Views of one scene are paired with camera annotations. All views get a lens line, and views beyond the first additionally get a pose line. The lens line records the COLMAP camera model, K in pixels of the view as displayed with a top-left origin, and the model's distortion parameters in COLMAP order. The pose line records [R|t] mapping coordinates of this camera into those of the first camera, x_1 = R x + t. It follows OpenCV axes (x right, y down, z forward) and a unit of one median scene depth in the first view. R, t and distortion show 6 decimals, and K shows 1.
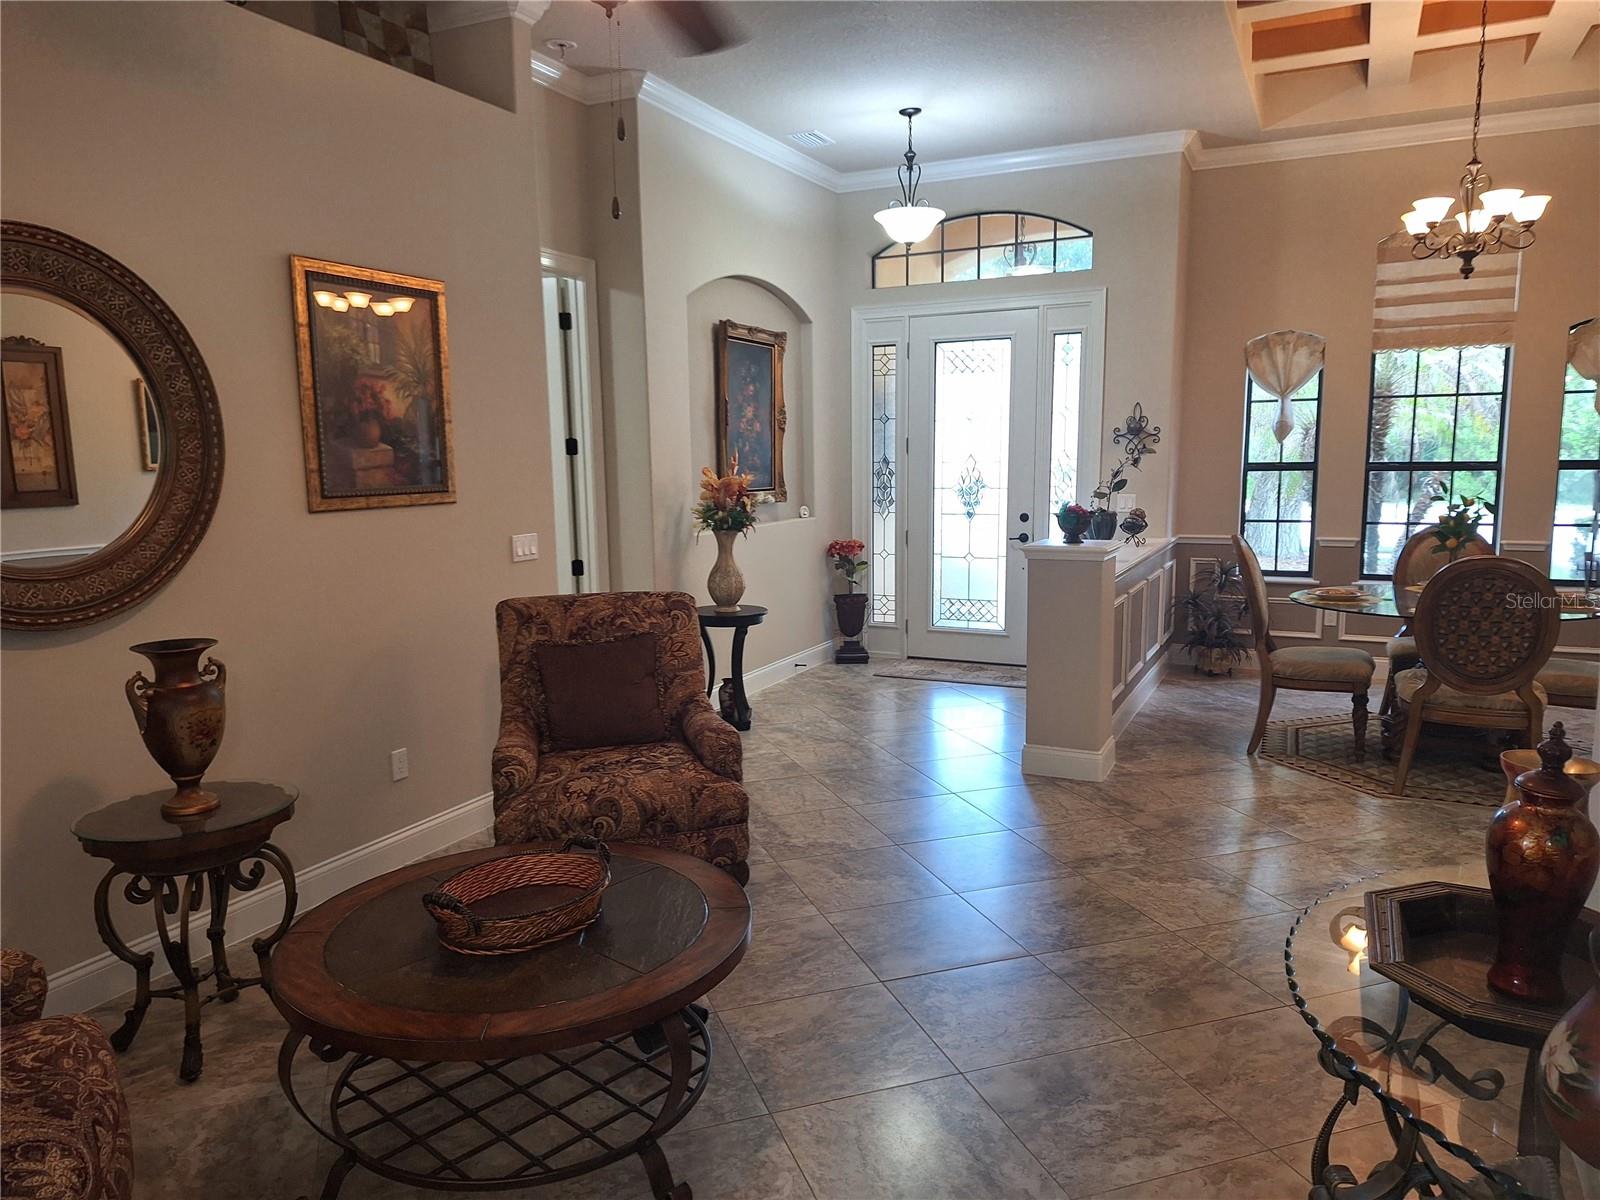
lens RADIAL K [[1102.4, 0, 791.8], [0, 1102.4, 608.9], [0, 0, 1]] dist [0.084427, -0.105097]
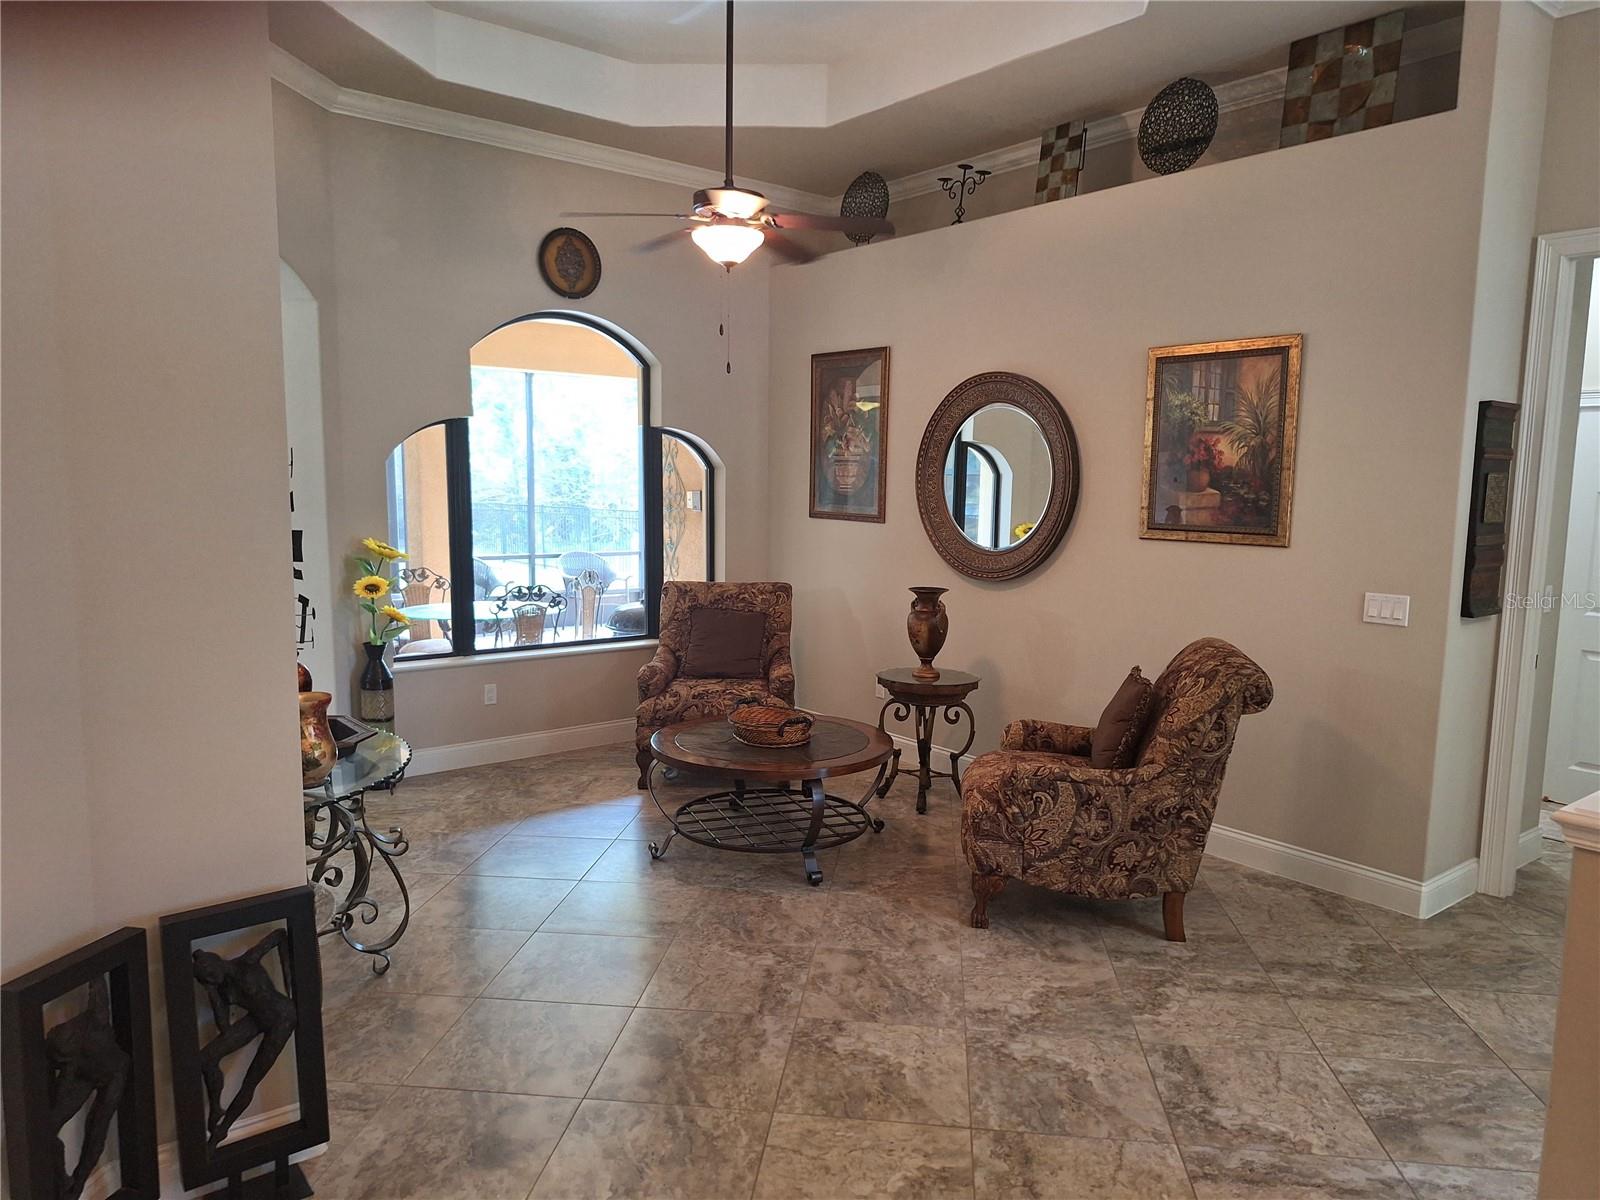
lens RADIAL K [[1102.4, 0, 791.8], [0, 1102.4, 608.9], [0, 0, 1]] dist [0.084427, -0.105097]
pose [[-0.433767, 0.118303, -0.893225, 0.898995], [-0.134339, 0.971771, 0.193944, -0.196356], [0.890954, 0.204122, -0.405629, 1.124890]]
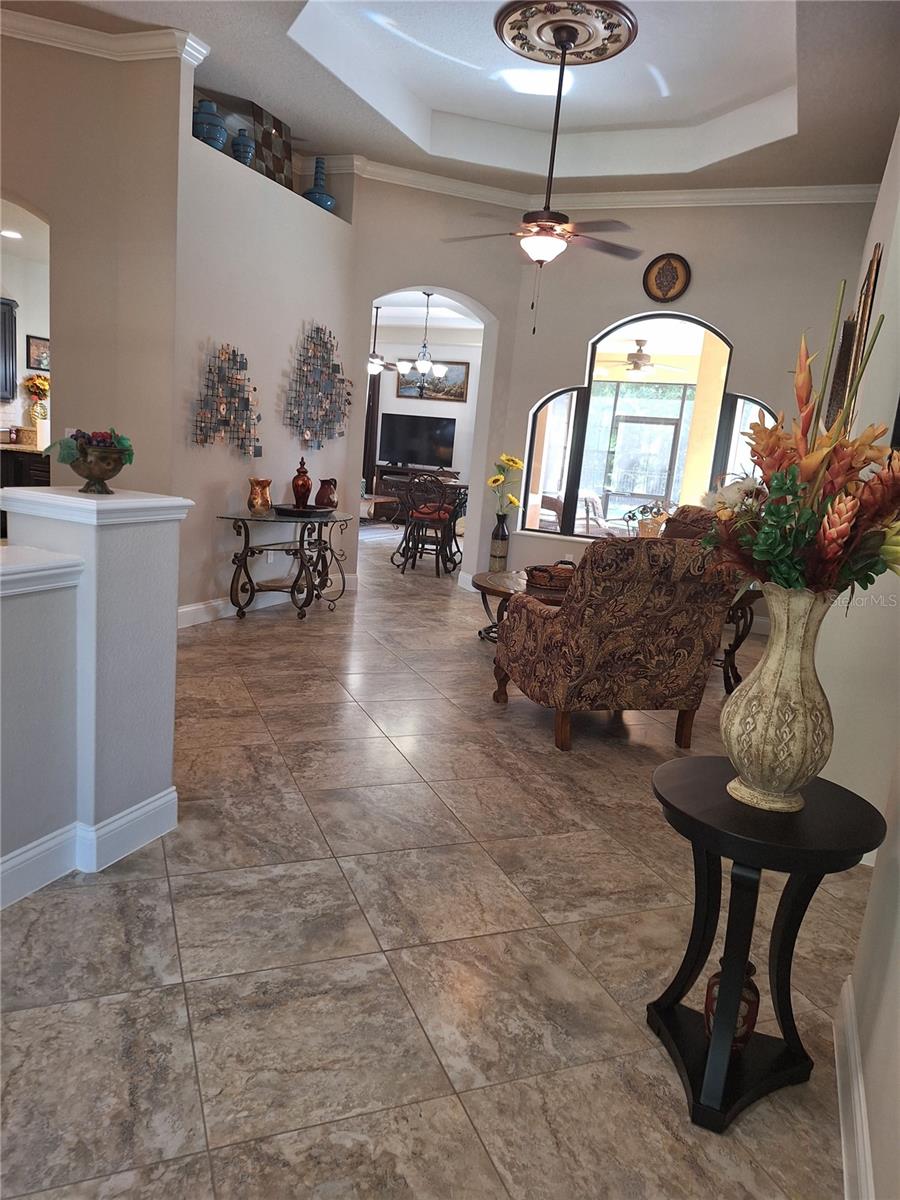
lens RADIAL K [[826.8, 0, 450.0], [0, 826.8, 600.0], [0, 0, 1]] dist [0.084427, -0.105097]
pose [[-0.995394, -0.060849, -0.074088, 0.111346], [-0.081787, 0.942155, 0.325044, -0.223516], [0.050023, 0.329607, -0.942792, 1.919257]]
